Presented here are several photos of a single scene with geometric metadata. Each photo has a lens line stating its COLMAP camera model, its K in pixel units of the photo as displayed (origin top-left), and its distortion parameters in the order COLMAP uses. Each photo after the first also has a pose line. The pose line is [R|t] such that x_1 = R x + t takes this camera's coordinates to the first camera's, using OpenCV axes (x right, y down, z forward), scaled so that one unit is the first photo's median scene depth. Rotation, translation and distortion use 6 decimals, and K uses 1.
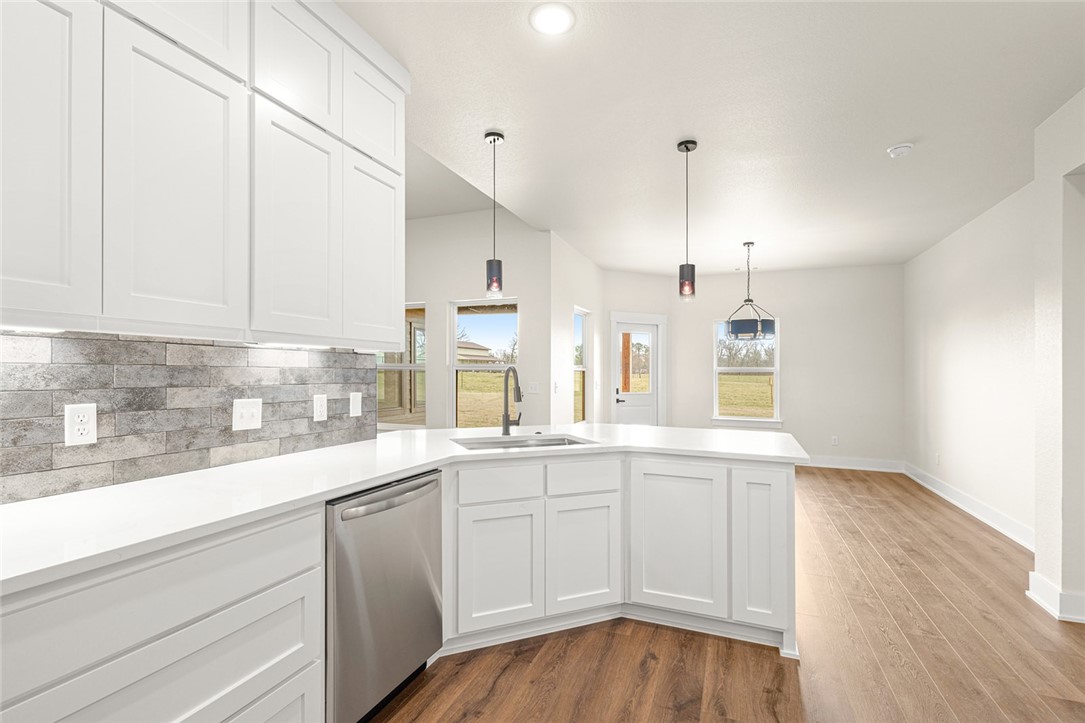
lens RADIAL K [[495.6, 0, 544.1], [0, 495.6, 374.4], [0, 0, 1]] dist [0.002018, 0.000103]
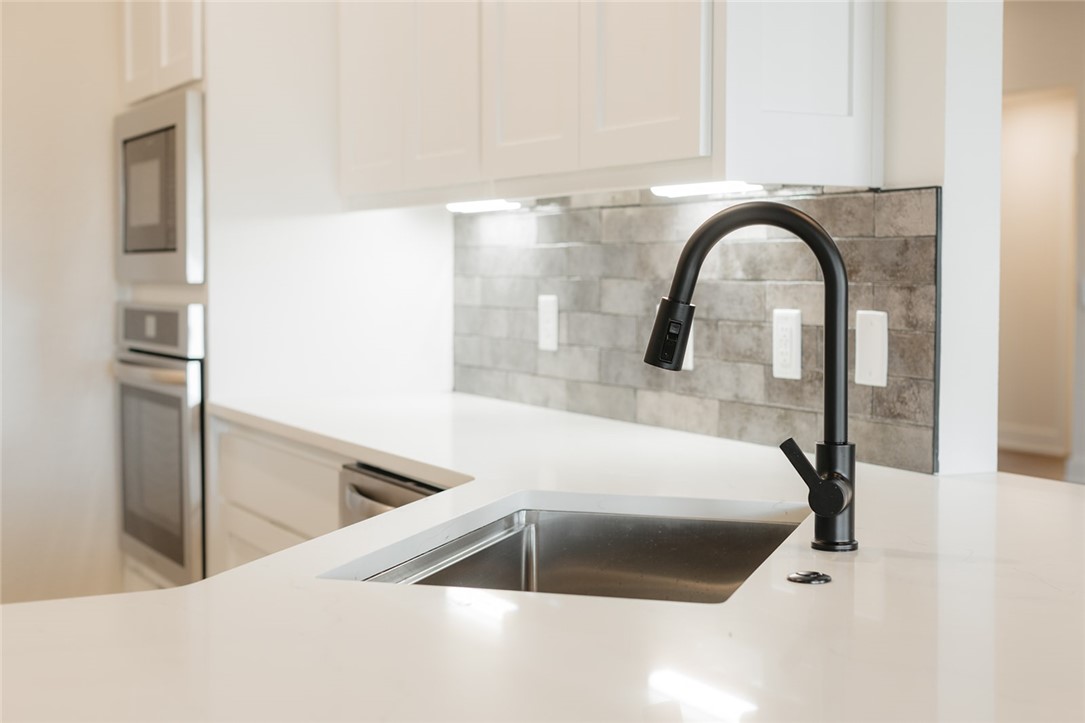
lens RADIAL K [[1673.3, 0, 542.5], [0, 1673.3, 361.5], [0, 0, 1]] dist [0.004714, 0.085620]
pose [[-0.665077, 0.043601, -0.745501, 0.689788], [0.000169, 0.998303, 0.058236, 0.006042], [0.746775, 0.038606, -0.663956, 1.856278]]
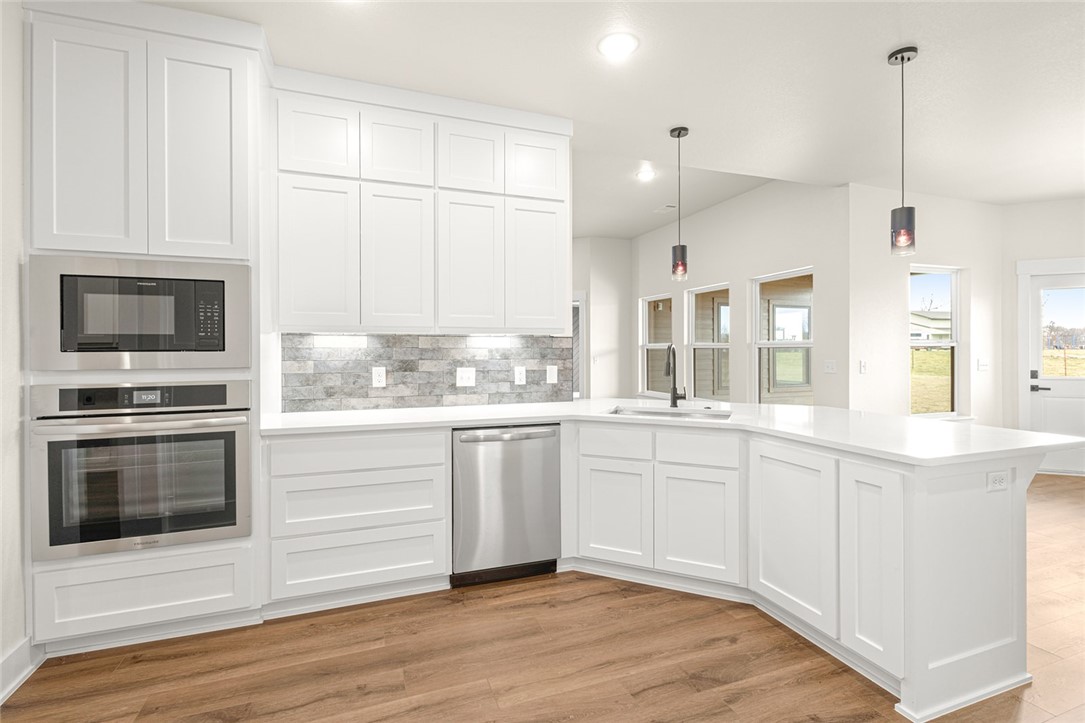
lens RADIAL K [[496.7, 0, 543.5], [0, 496.7, 357.4], [0, 0, 1]] dist [-0.001226, -0.001230]
pose [[0.669791, -0.002092, -0.742547, 0.730159], [0.006353, 0.999976, 0.002913, 0.011050], [0.742523, -0.006669, 0.669788, 0.082244]]
